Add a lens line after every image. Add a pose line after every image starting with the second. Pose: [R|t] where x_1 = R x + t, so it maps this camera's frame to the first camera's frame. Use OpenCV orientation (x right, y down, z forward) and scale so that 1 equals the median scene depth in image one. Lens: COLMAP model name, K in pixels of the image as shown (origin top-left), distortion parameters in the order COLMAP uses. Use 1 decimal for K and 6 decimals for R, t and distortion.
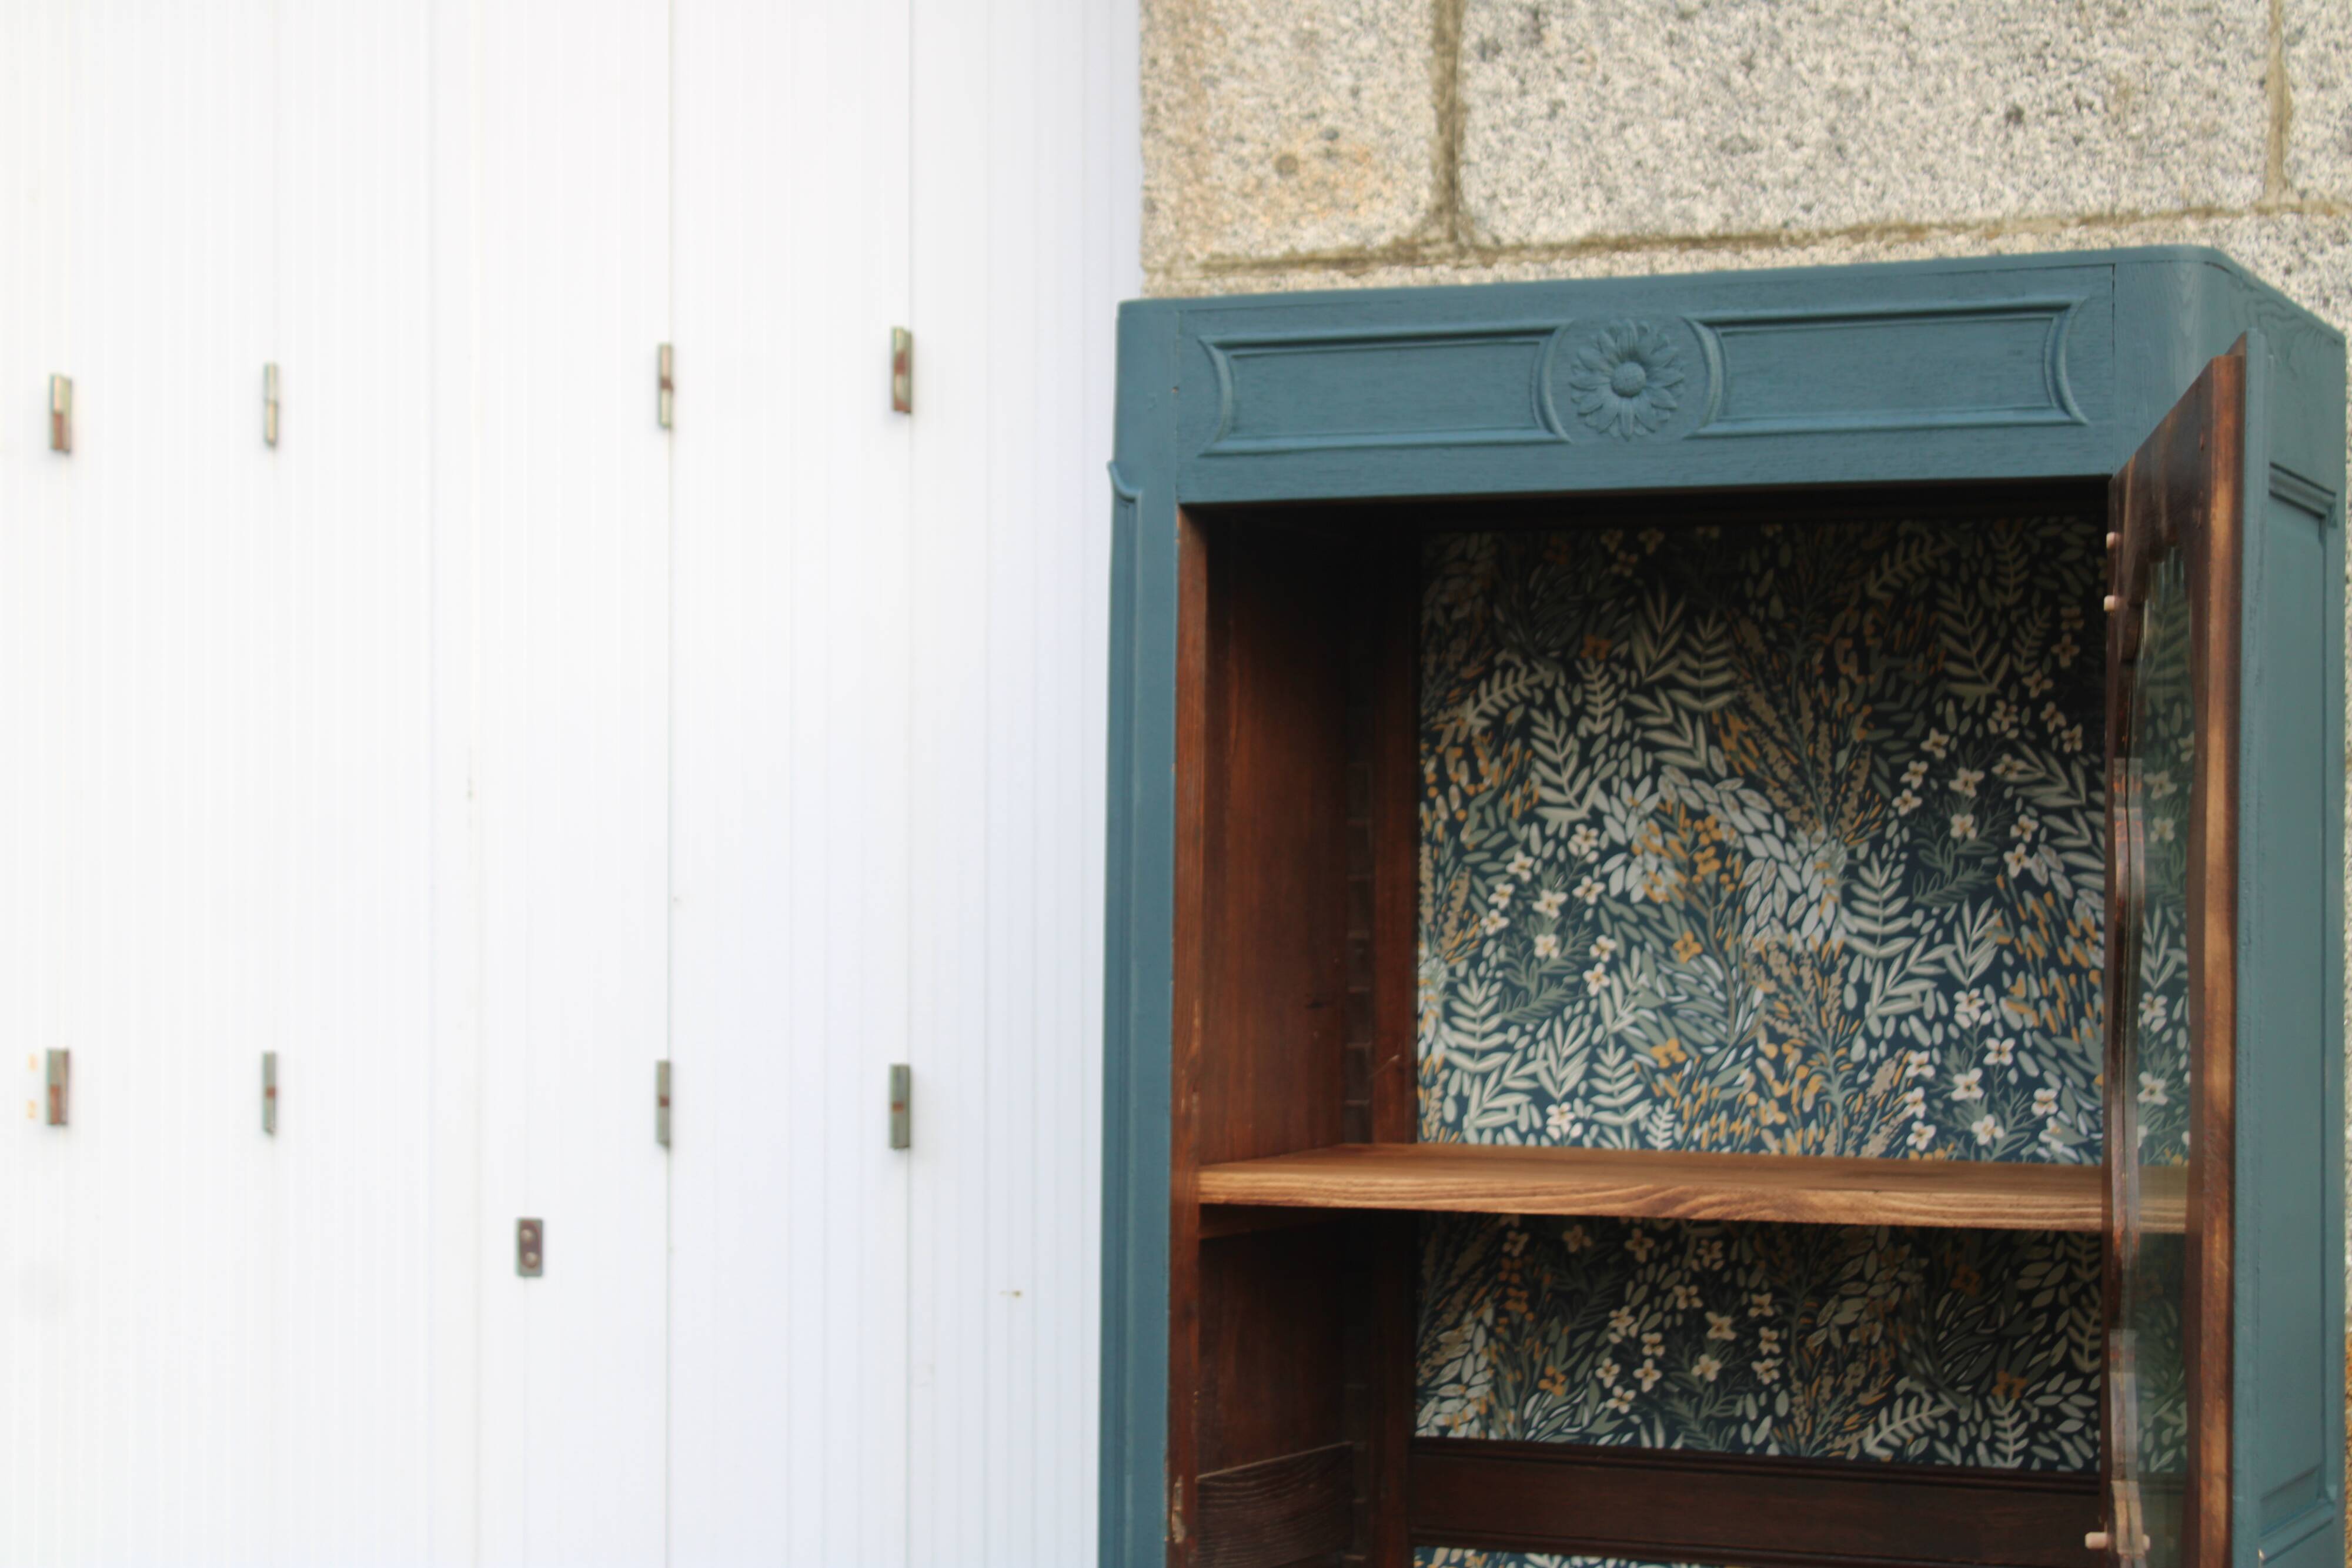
lens RADIAL K [[4592.8, 0, 1170.0], [0, 4592.8, 736.7], [0, 0, 1]] dist [0.027636, 0.000000]
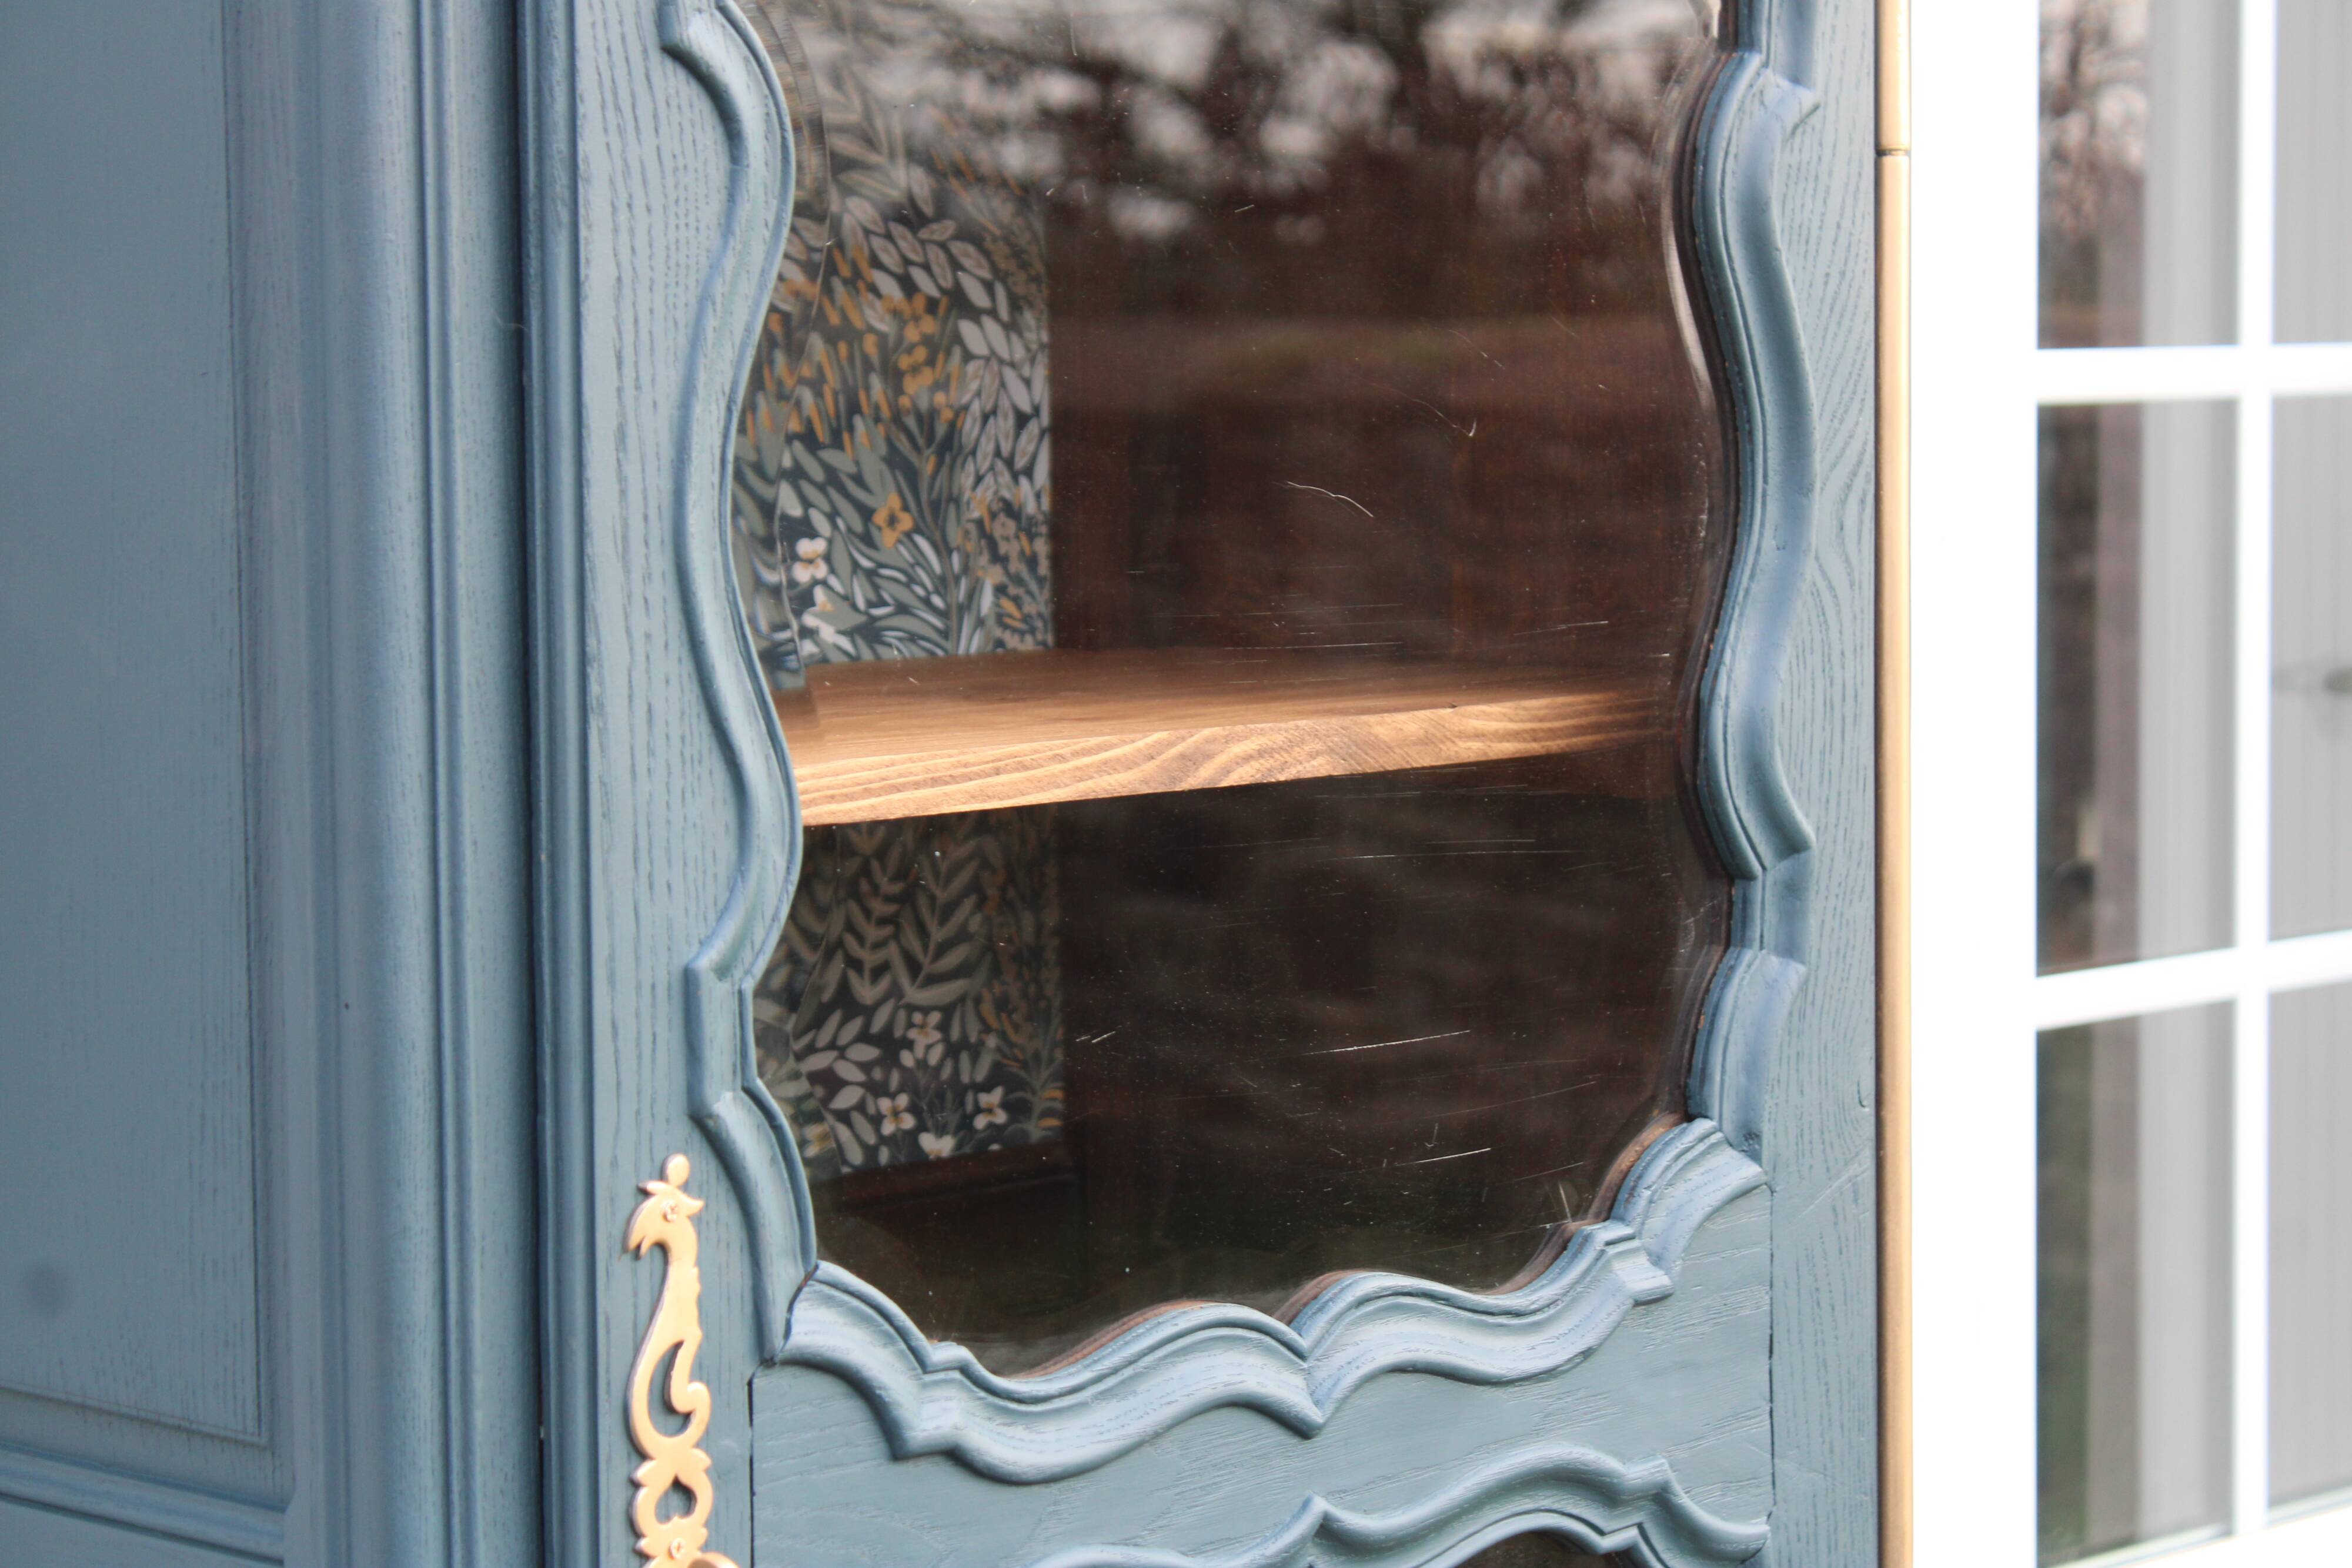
lens RADIAL K [[5583.8, 0, 1183.4], [0, 5583.8, 760.5], [0, 0, 1]] dist [0.090116, 0.000000]
pose [[0.356862, -0.082916, 0.930470, -0.440803], [-0.022611, 0.994994, 0.097338, 0.032823], [-0.933884, -0.055775, 0.353201, 0.672650]]
